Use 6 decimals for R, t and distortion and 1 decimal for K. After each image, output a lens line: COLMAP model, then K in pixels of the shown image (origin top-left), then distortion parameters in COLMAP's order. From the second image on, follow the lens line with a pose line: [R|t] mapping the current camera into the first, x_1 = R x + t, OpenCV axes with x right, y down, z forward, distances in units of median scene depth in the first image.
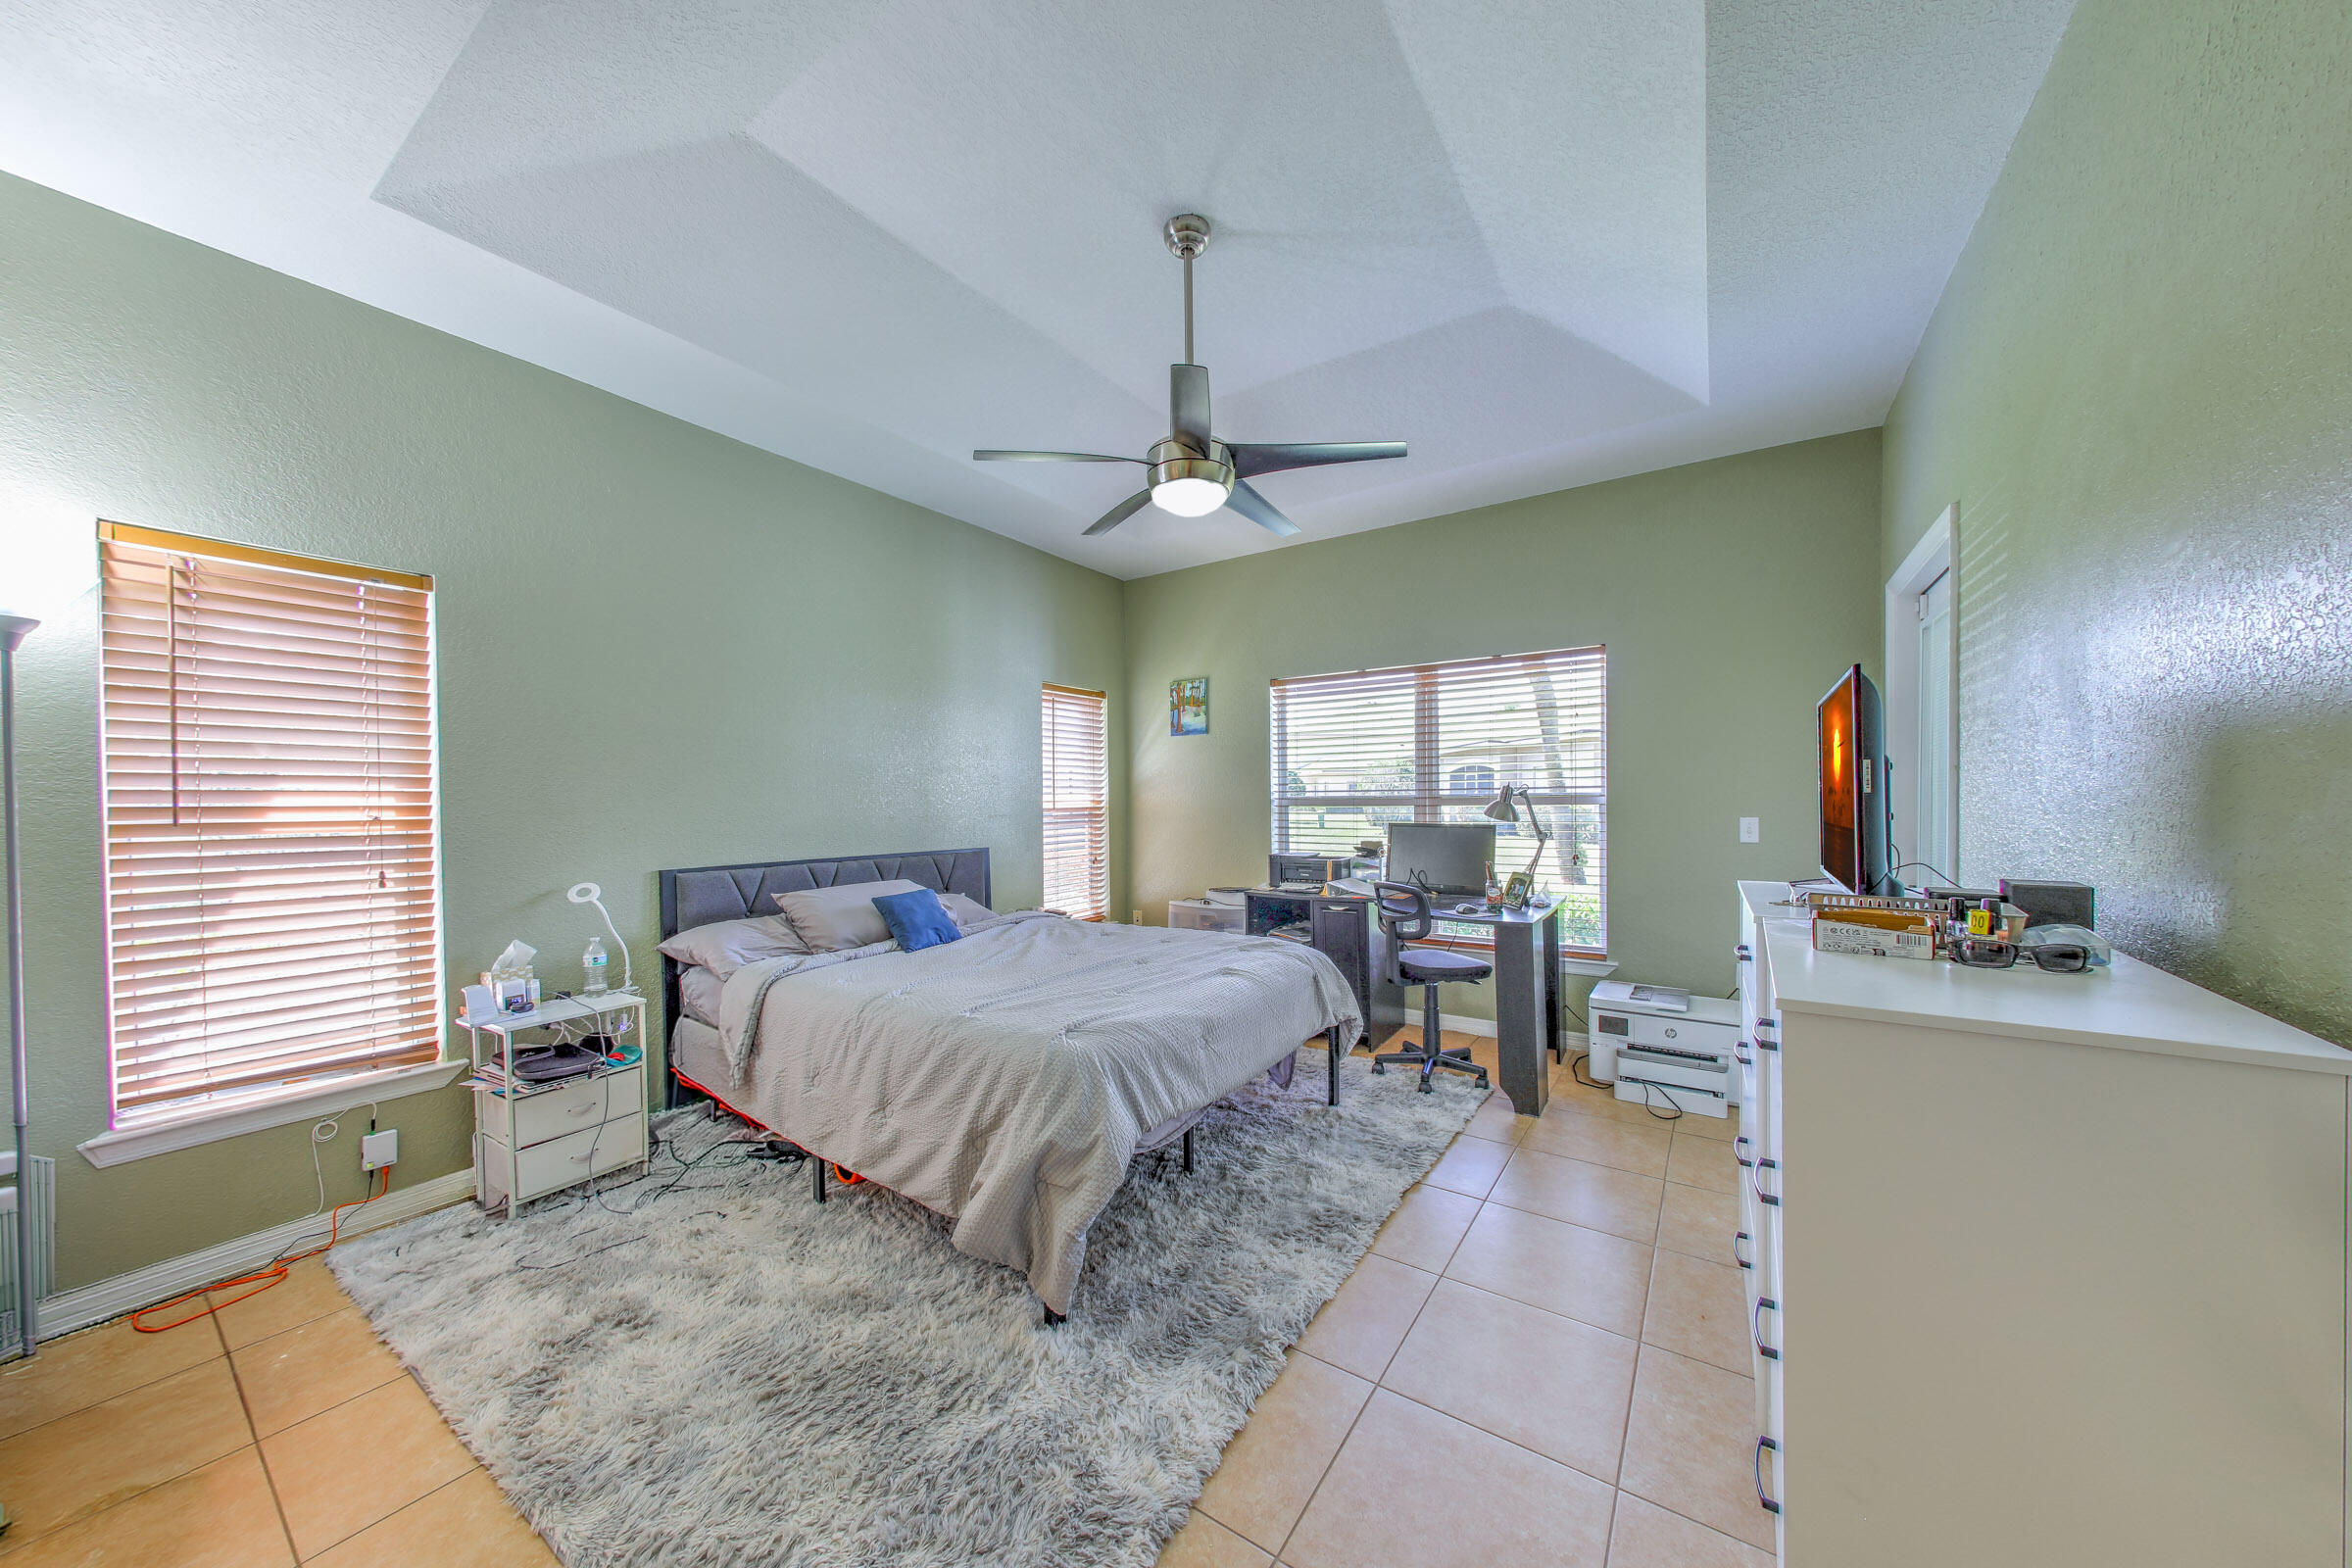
lens RADIAL K [[767.5, 0, 1183.6], [0, 767.5, 798.1], [0, 0, 1]] dist [-0.001313, -0.000011]
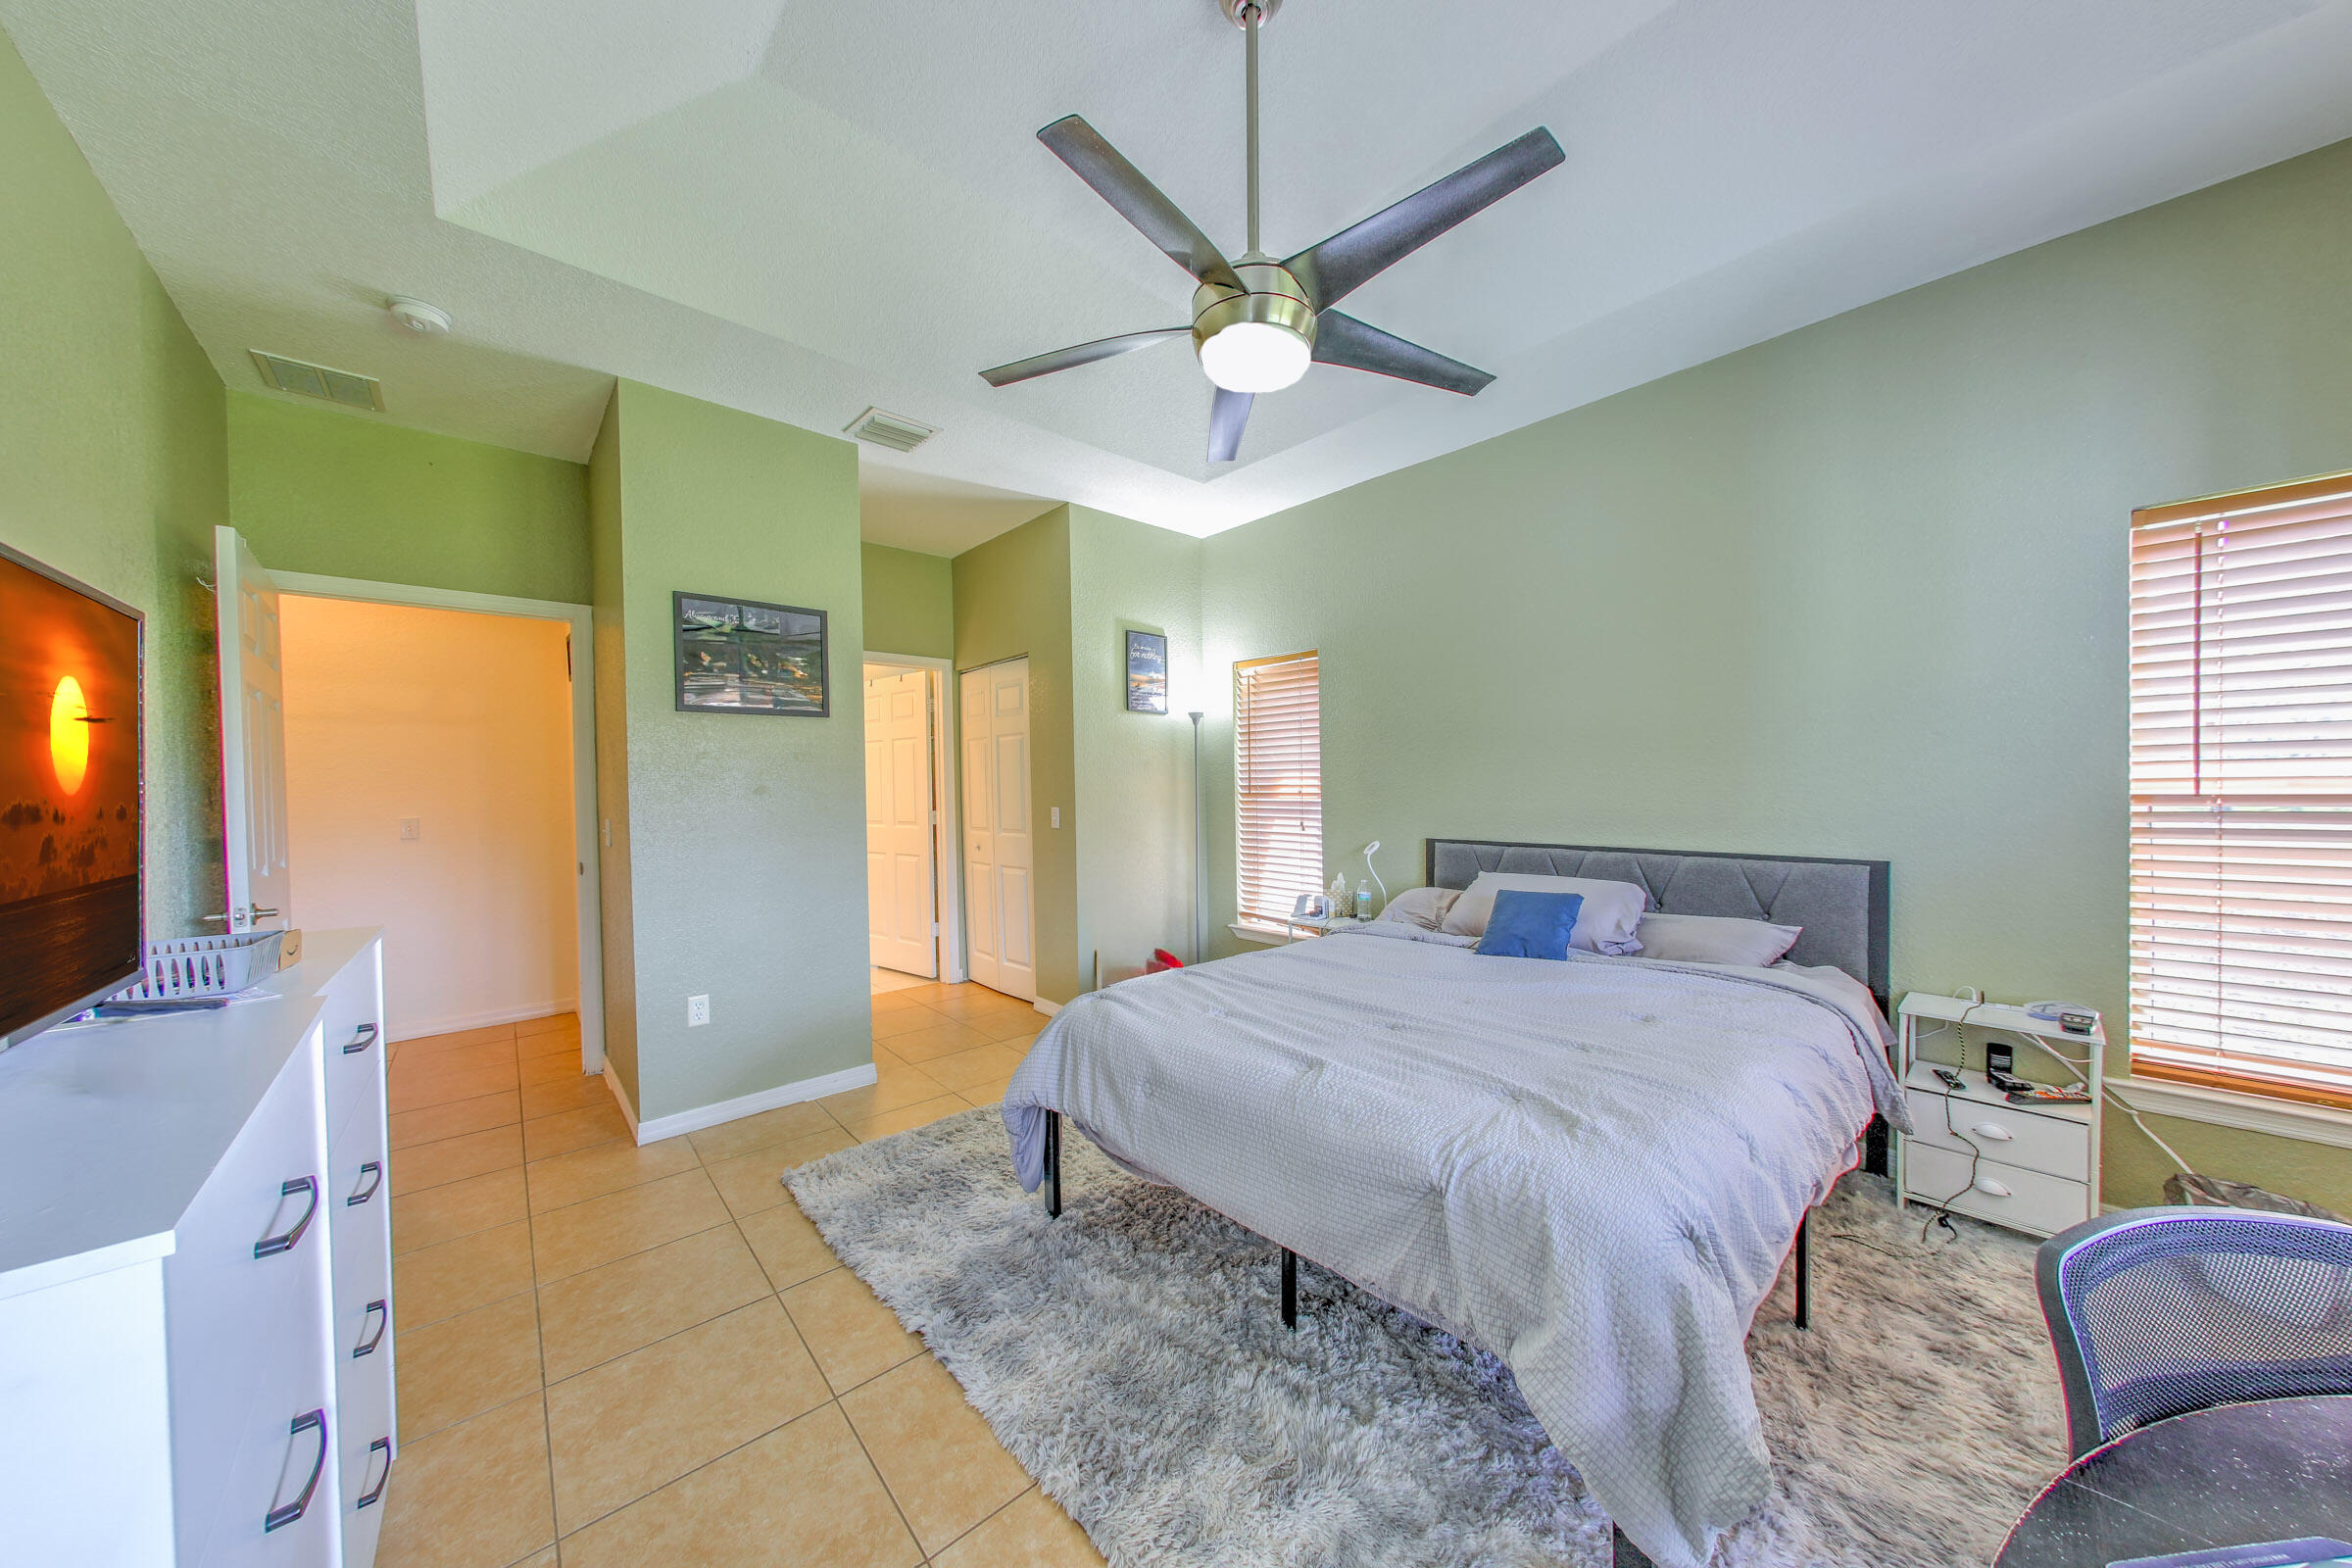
lens RADIAL K [[767.5, 0, 1179.9], [0, 767.5, 790.1], [0, 0, 1]] dist [-0.001313, -0.000011]
pose [[-0.238727, 0.011571, -0.971018, 0.670177], [0.008961, 0.999913, 0.009712, 0.002824], [0.971045, -0.006383, -0.238810, 1.030971]]
